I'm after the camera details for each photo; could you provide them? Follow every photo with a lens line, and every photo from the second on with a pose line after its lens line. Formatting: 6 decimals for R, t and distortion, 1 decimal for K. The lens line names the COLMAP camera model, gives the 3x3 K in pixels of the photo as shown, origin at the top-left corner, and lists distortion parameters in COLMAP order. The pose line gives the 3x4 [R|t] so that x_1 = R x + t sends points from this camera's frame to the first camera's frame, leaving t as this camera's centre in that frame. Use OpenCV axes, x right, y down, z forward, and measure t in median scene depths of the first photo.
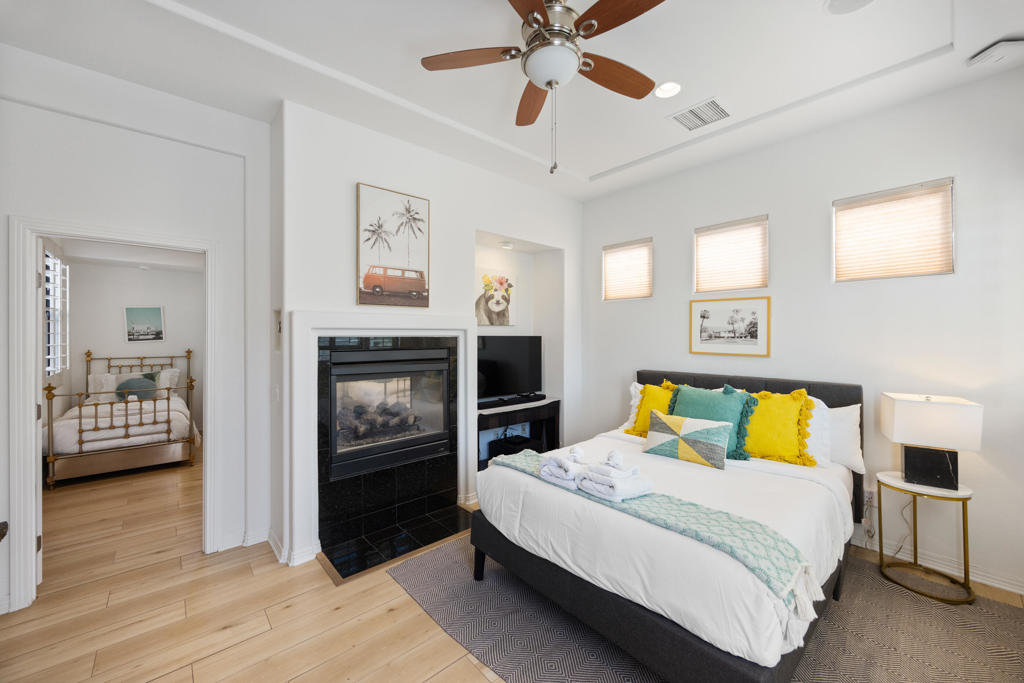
lens RADIAL K [[399.5, 0, 516.1], [0, 399.5, 333.4], [0, 0, 1]] dist [0.002349, 0.000153]
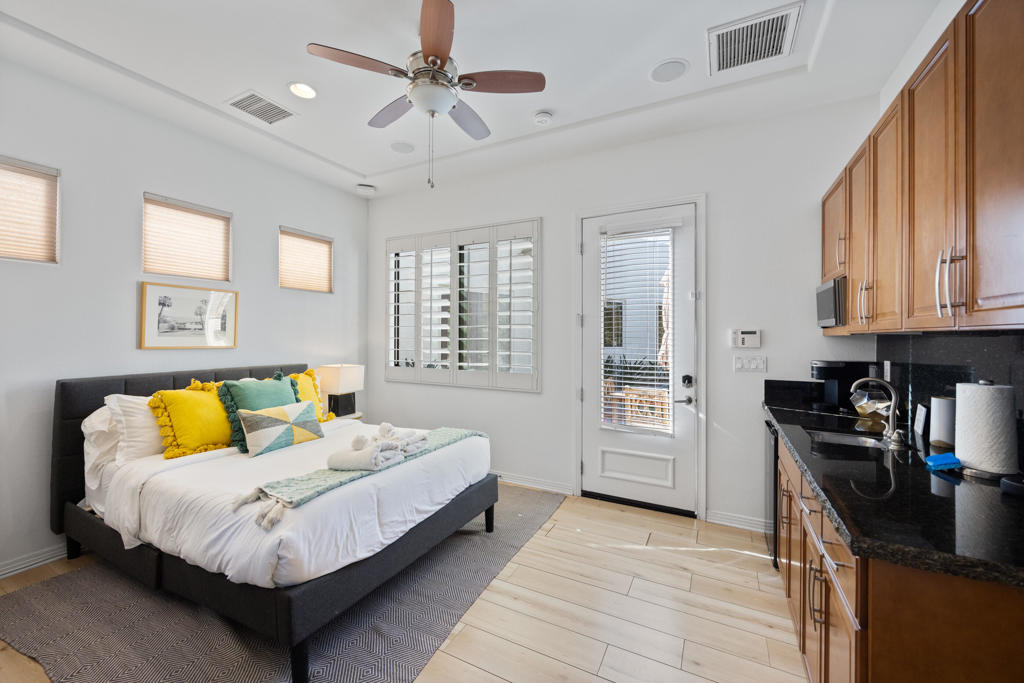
lens RADIAL K [[399.5, 0, 516.1], [0, 399.5, 333.4], [0, 0, 1]] dist [0.002349, 0.000153]
pose [[-0.352199, 0.006018, 0.935906, -0.628615], [-0.005235, 0.999951, -0.008400, 0.024791], [-0.935911, -0.007858, -0.352150, 0.672316]]
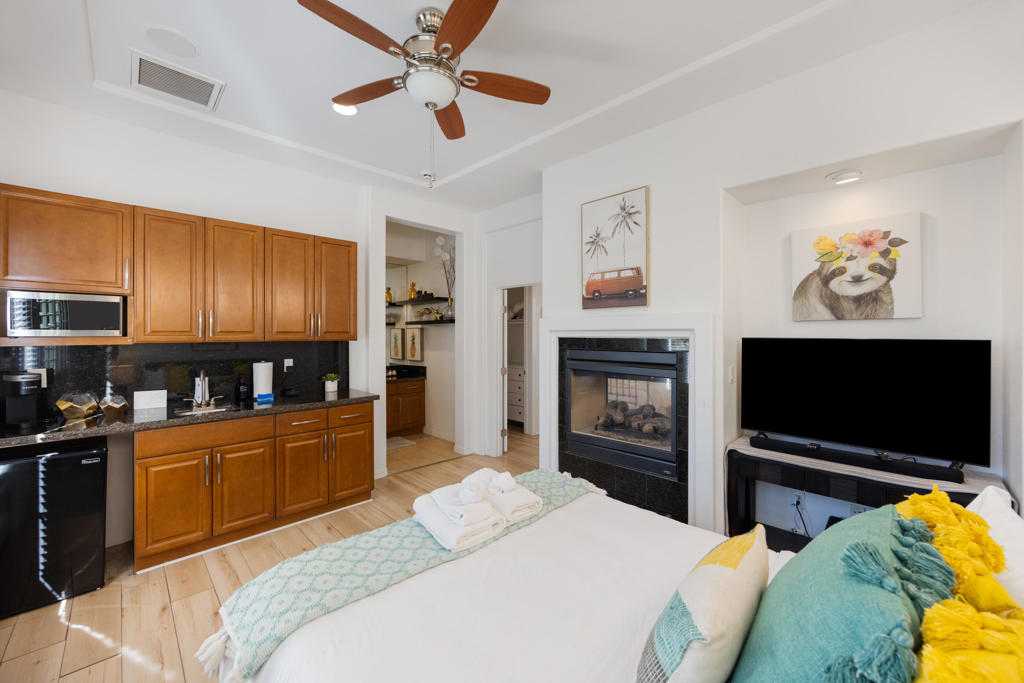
lens RADIAL K [[399.5, 0, 516.1], [0, 399.5, 333.4], [0, 0, 1]] dist [0.002349, 0.000153]
pose [[0.049399, -0.000893, -0.998779, 0.665971], [0.001910, 0.999998, -0.000800, -0.002337], [0.998777, -0.001868, 0.049401, 0.665286]]
